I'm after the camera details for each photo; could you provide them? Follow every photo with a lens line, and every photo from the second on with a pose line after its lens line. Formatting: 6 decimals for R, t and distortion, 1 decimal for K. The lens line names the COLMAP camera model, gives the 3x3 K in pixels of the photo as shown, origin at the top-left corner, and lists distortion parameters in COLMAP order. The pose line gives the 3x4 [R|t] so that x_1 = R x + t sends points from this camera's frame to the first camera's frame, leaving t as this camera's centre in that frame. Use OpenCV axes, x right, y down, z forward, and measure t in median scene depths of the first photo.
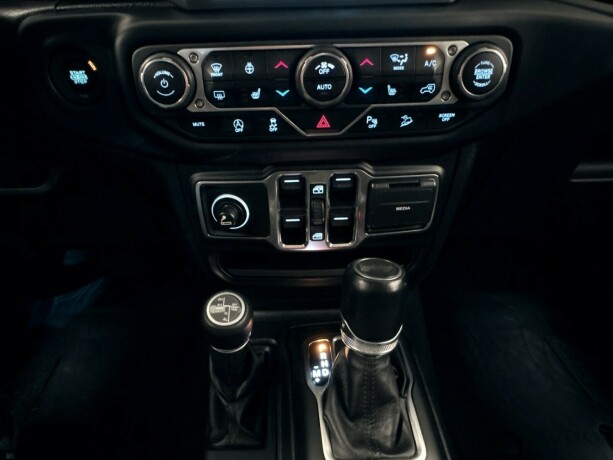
lens RADIAL K [[381.9, 0, 294.3], [0, 381.9, 229.3], [0, 0, 1]] dist [-0.001031, 0.001131]
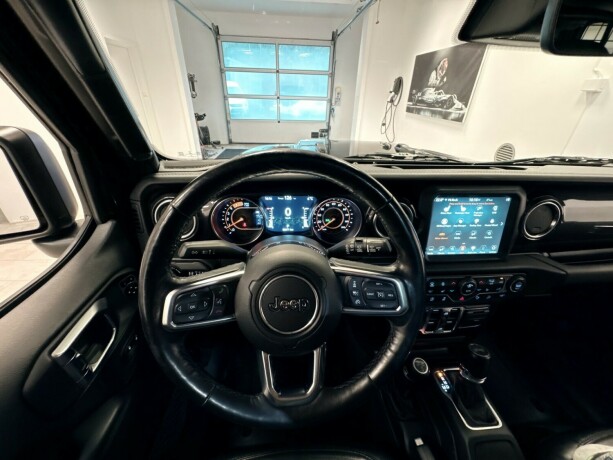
lens RADIAL K [[239.7, 0, 307.3], [0, 239.7, 228.9], [0, 0, 1]] dist [0.001351, 0.000145]
pose [[0.997489, 0.018486, 0.068365, -1.195120], [-0.011639, 0.994996, -0.099240, -0.603472], [-0.069857, 0.098195, 0.992712, -0.728559]]
